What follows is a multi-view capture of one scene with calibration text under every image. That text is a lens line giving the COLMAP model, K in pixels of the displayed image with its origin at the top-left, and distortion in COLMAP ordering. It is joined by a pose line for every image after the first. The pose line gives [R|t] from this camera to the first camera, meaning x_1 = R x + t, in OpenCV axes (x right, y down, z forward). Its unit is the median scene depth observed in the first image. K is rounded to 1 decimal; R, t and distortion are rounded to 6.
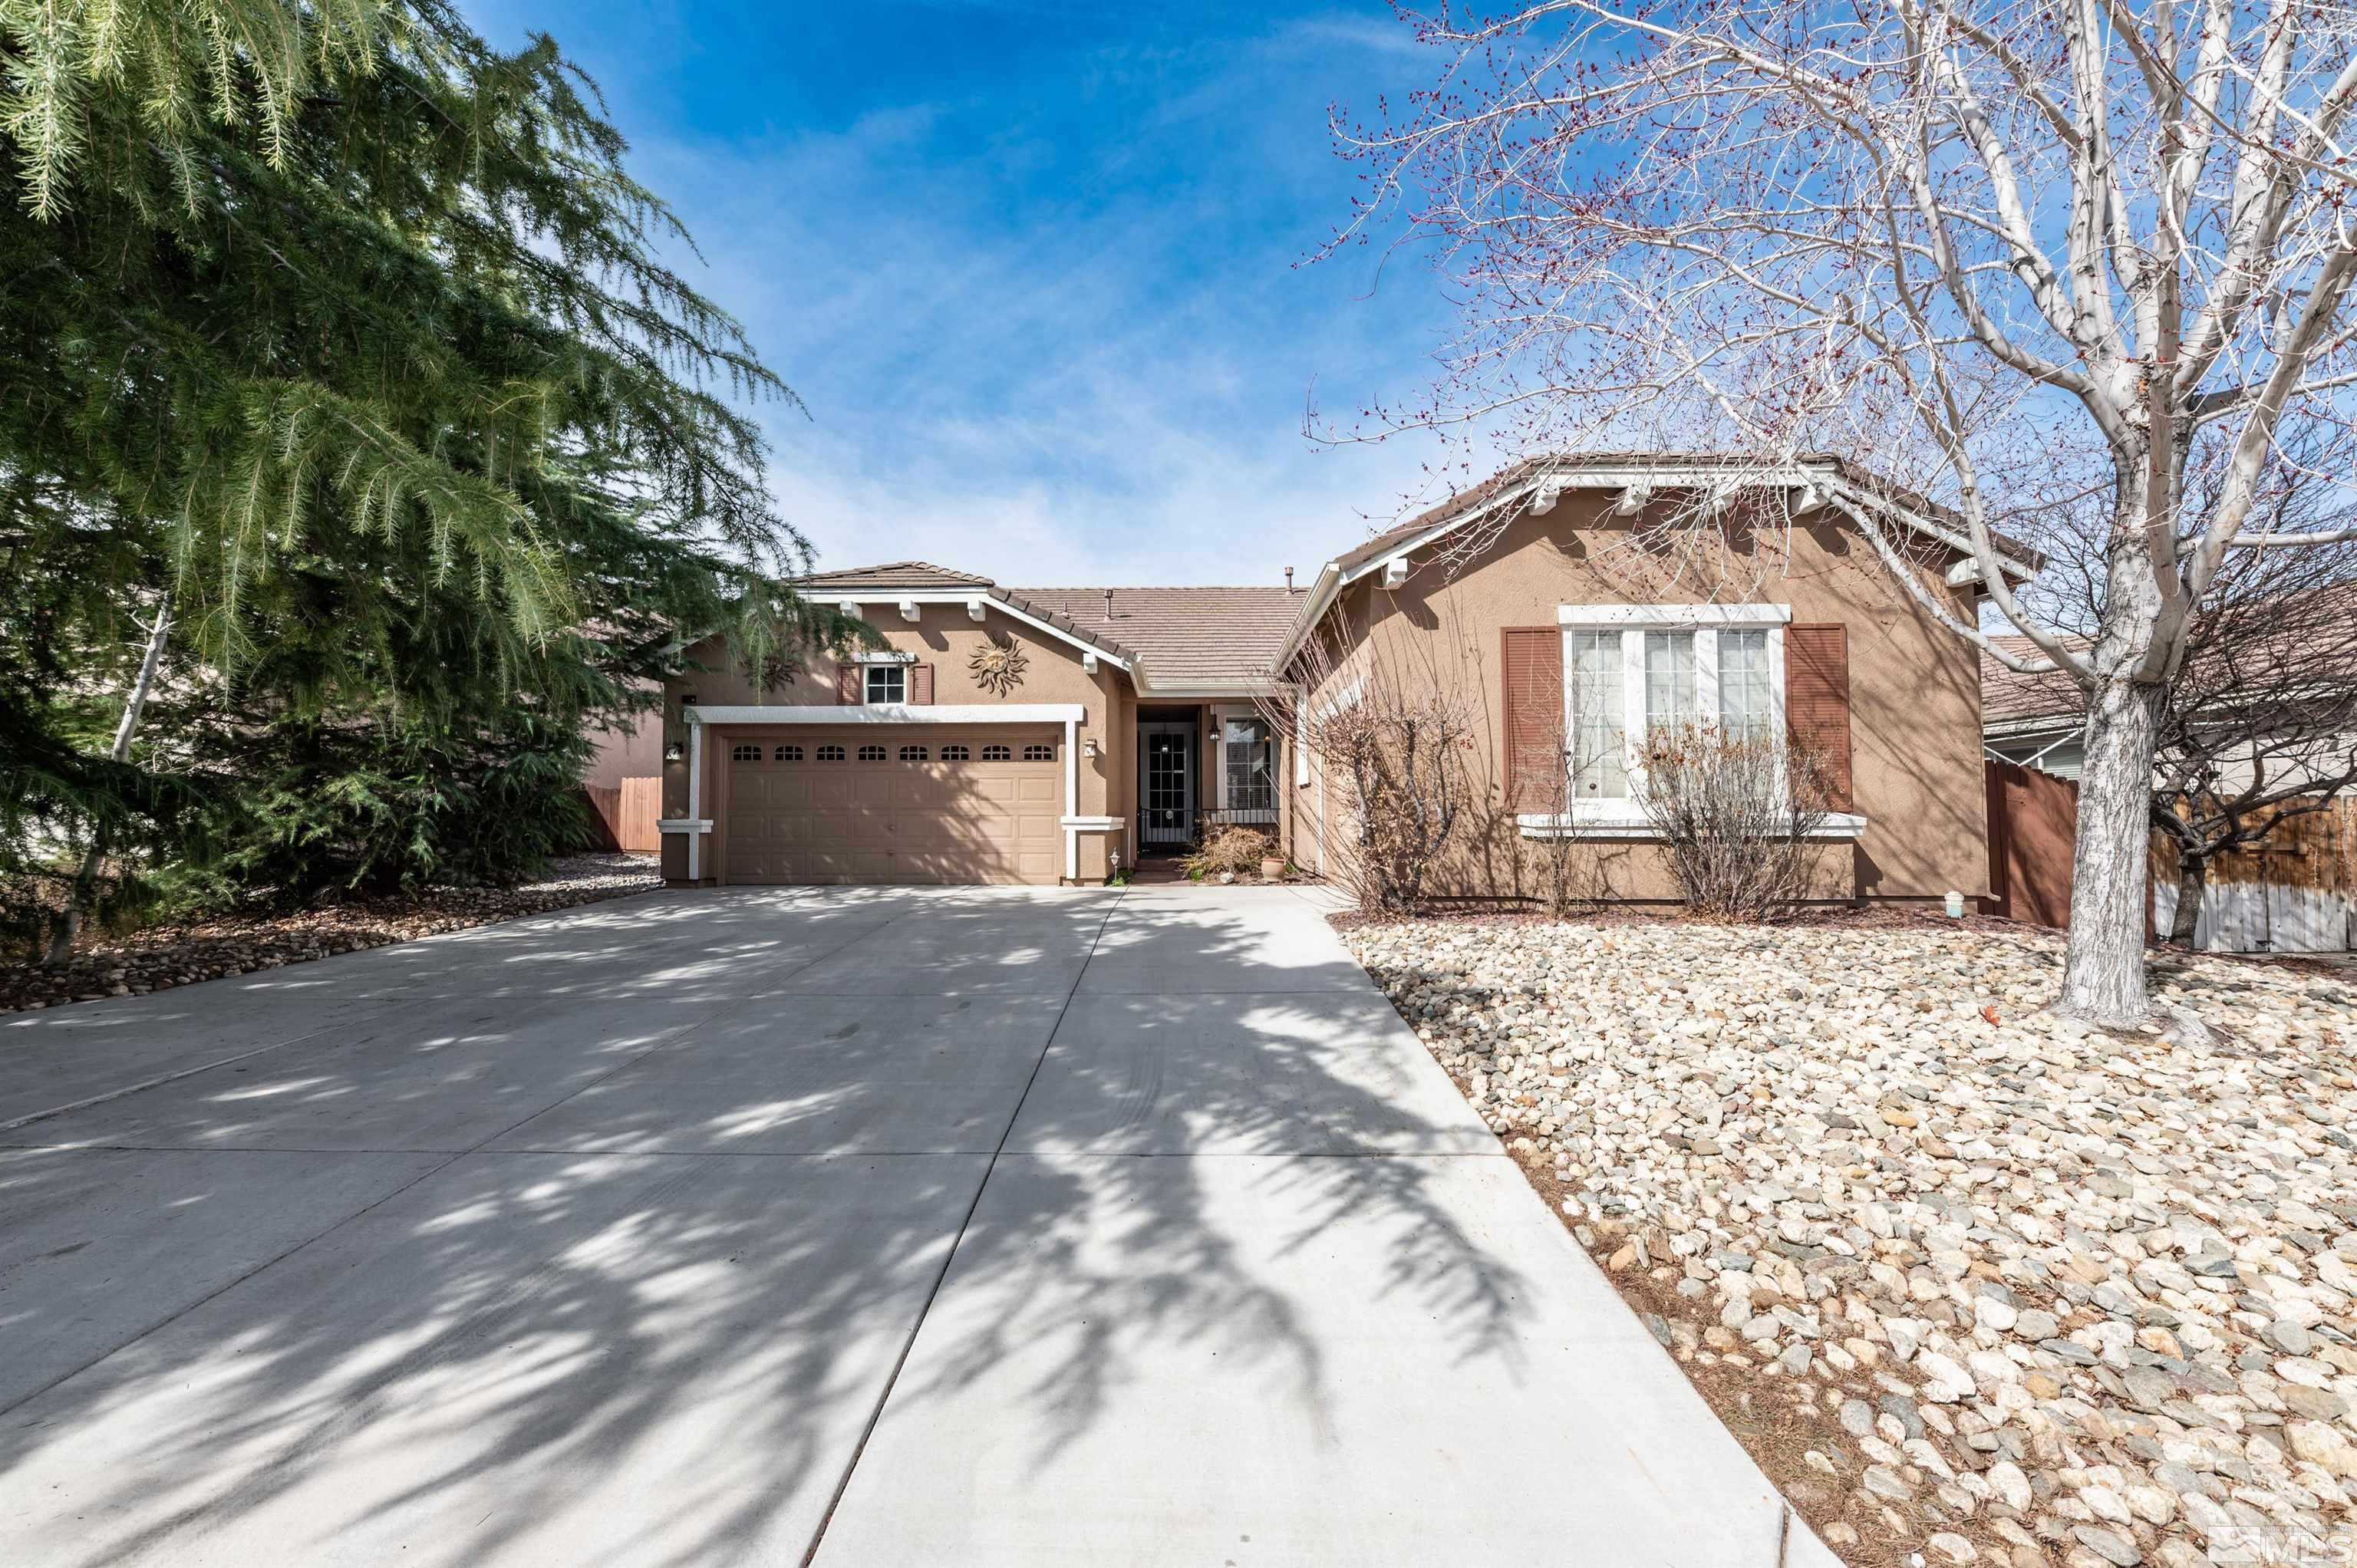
lens RADIAL K [[810.1, 0, 1171.0], [0, 810.1, 792.1], [0, 0, 1]] dist [0.011367, -0.003935]
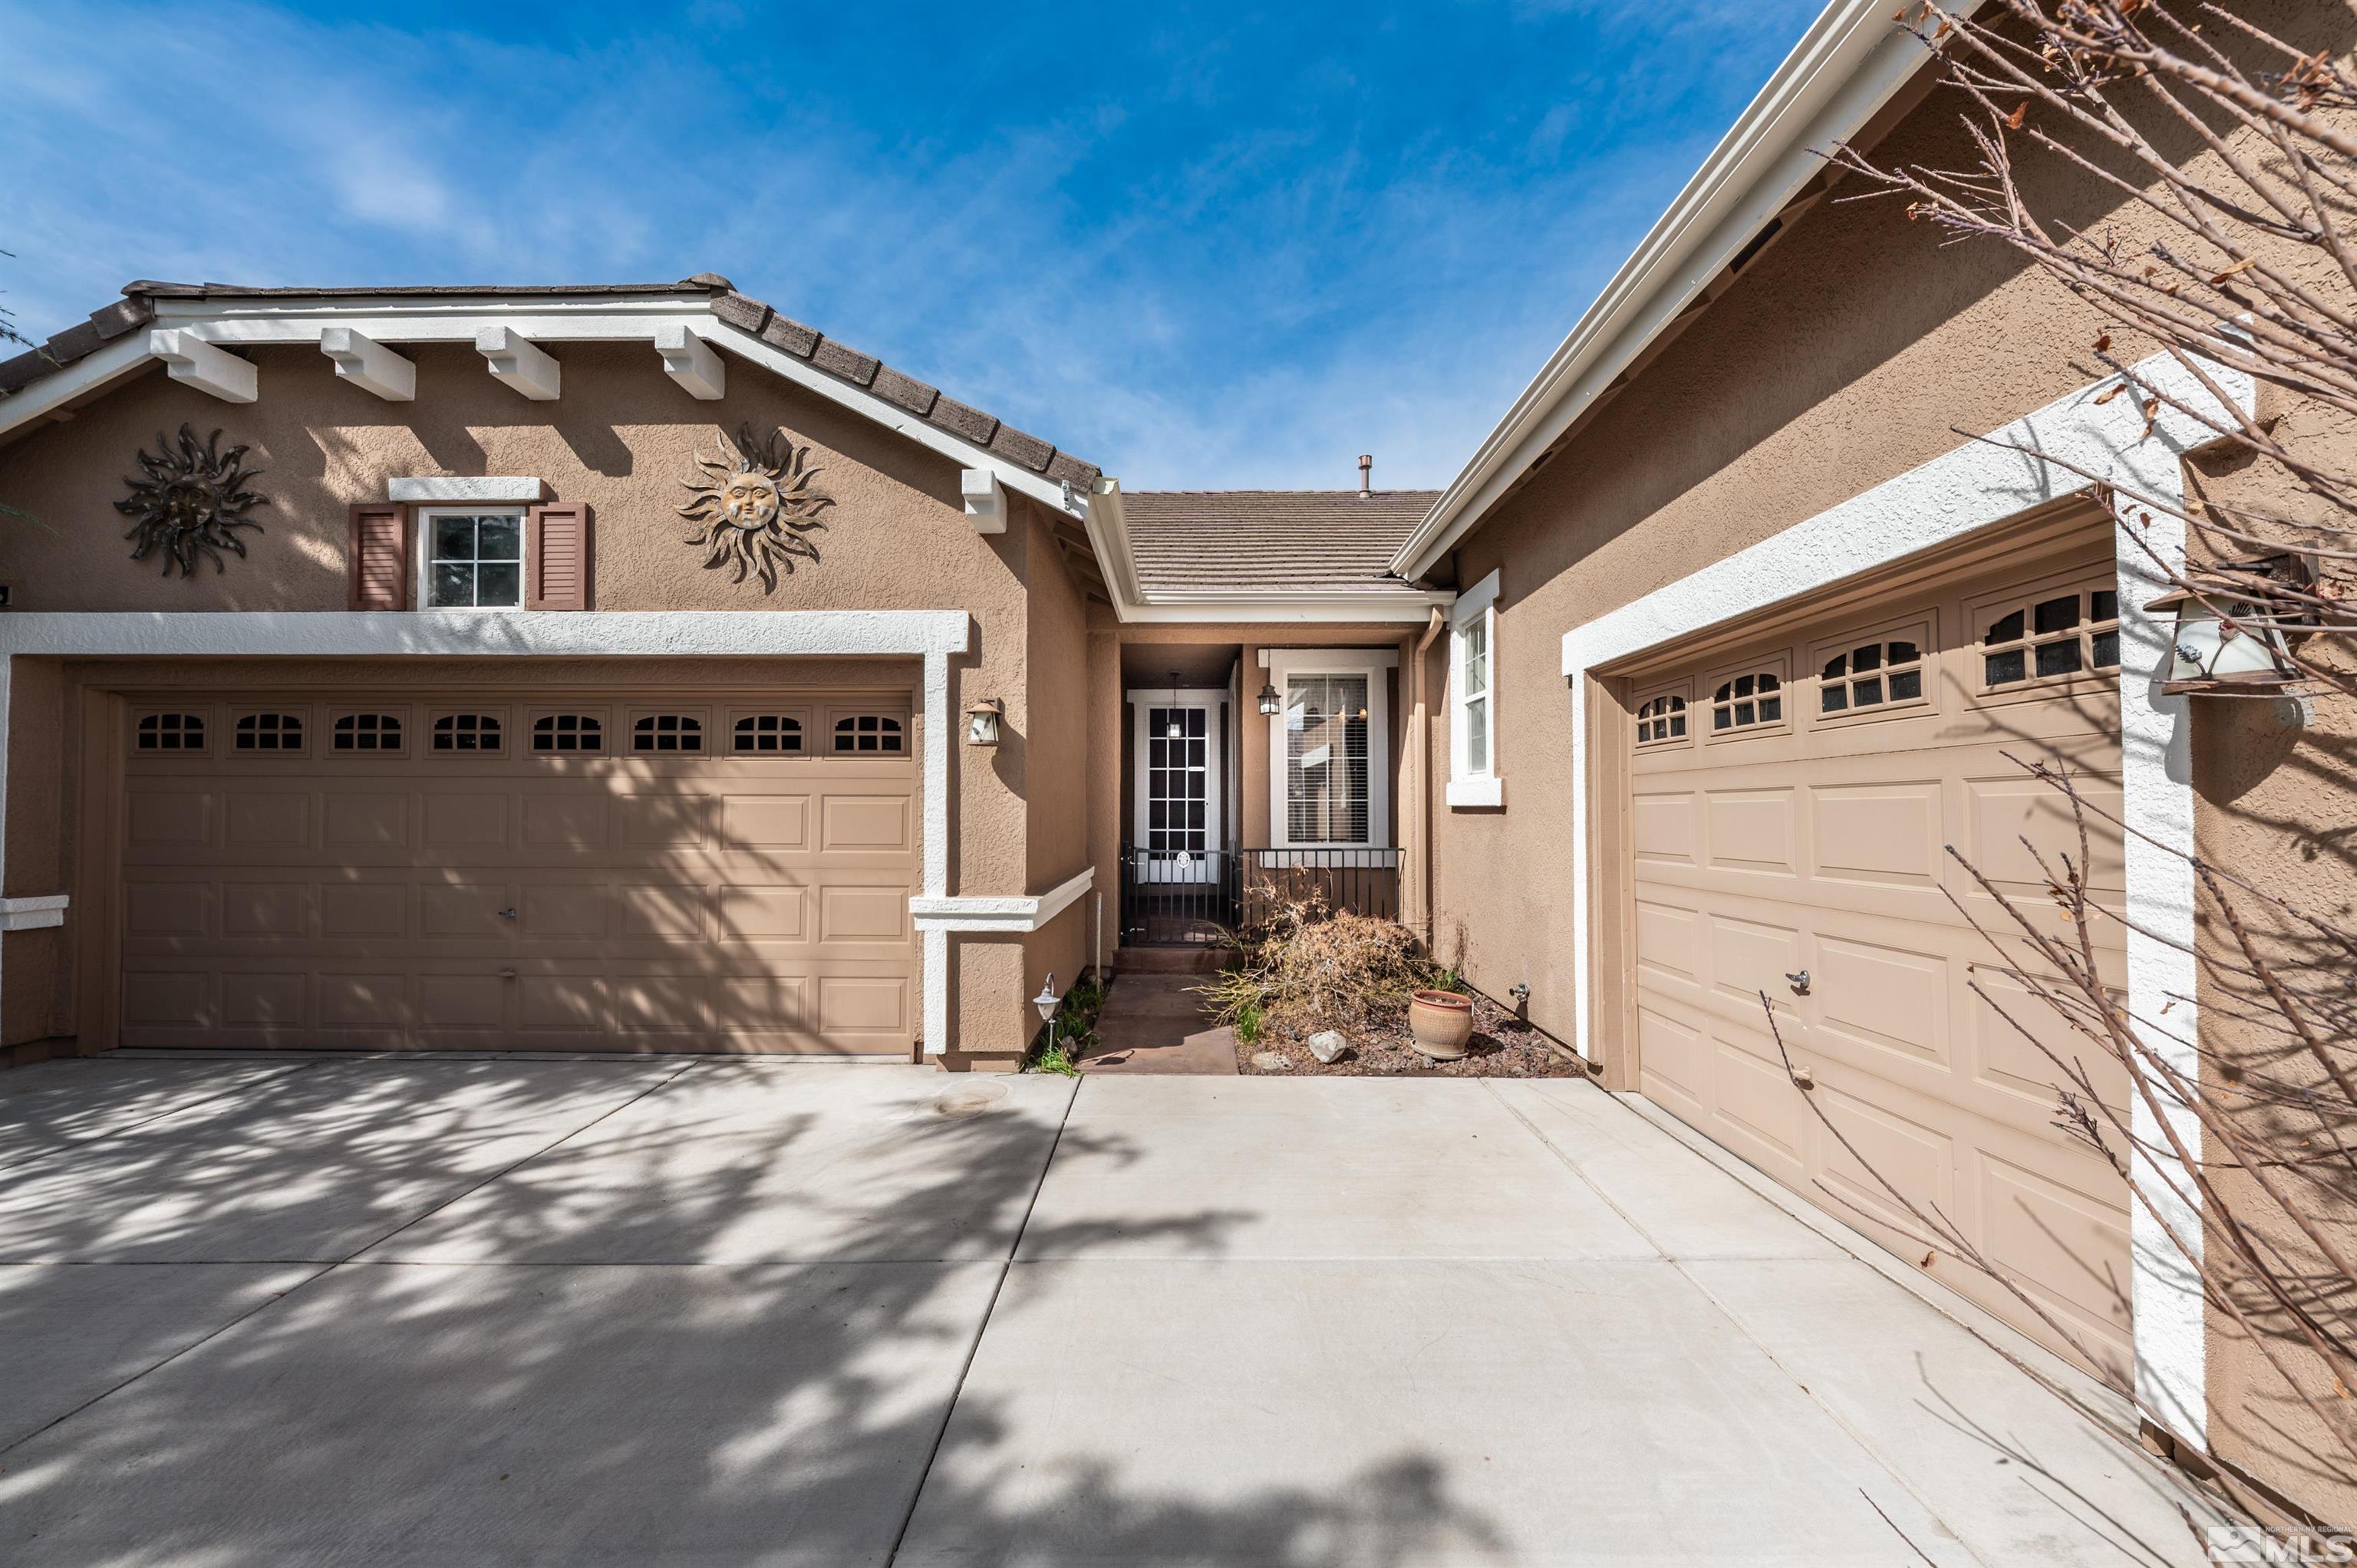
lens RADIAL K [[817.6, 0, 1166.6], [0, 817.6, 791.3], [0, 0, 1]] dist [0.018695, -0.007727]
pose [[0.999871, 0.004823, -0.015308, -0.006007], [-0.004618, 0.999900, 0.013377, -0.026203], [0.015371, -0.013305, 0.999793, 0.600836]]
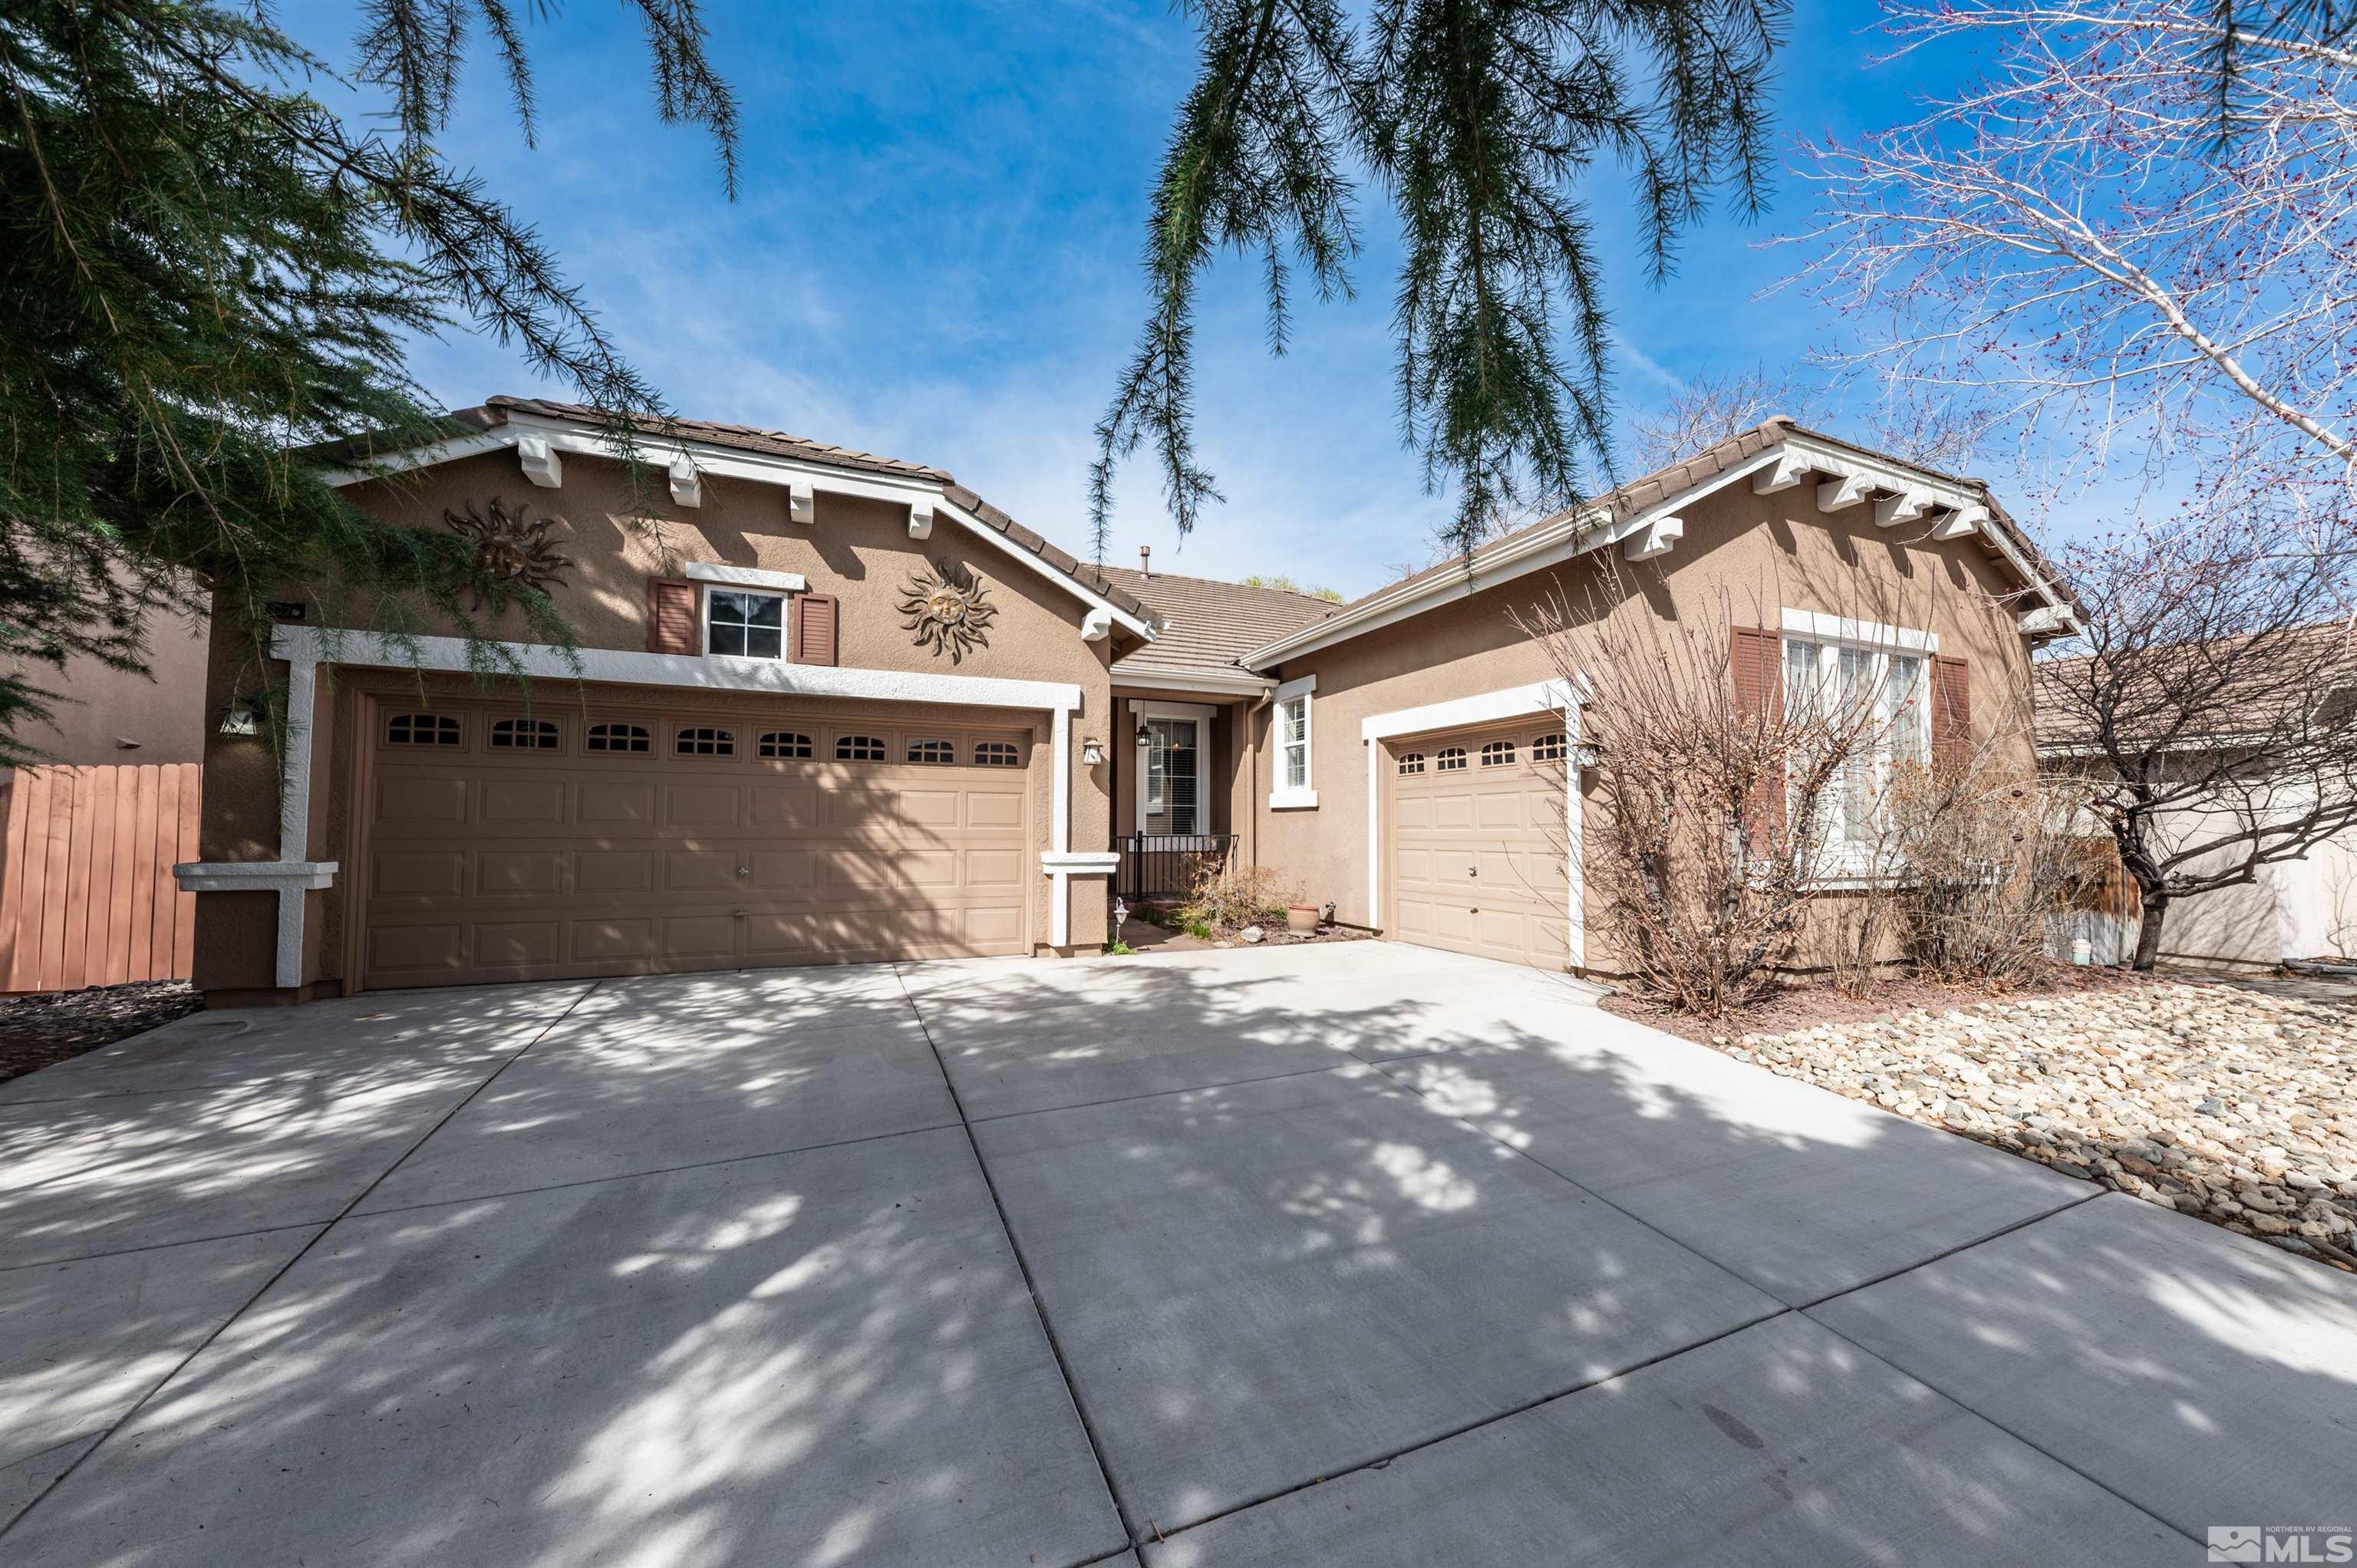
lens RADIAL K [[810.1, 0, 1171.0], [0, 810.1, 792.1], [0, 0, 1]] dist [0.011367, -0.003935]
pose [[0.919711, 0.025272, 0.391781, -0.298105], [-0.022409, 0.999678, -0.011880, -0.013297], [-0.391956, 0.002147, 0.919982, 0.352048]]
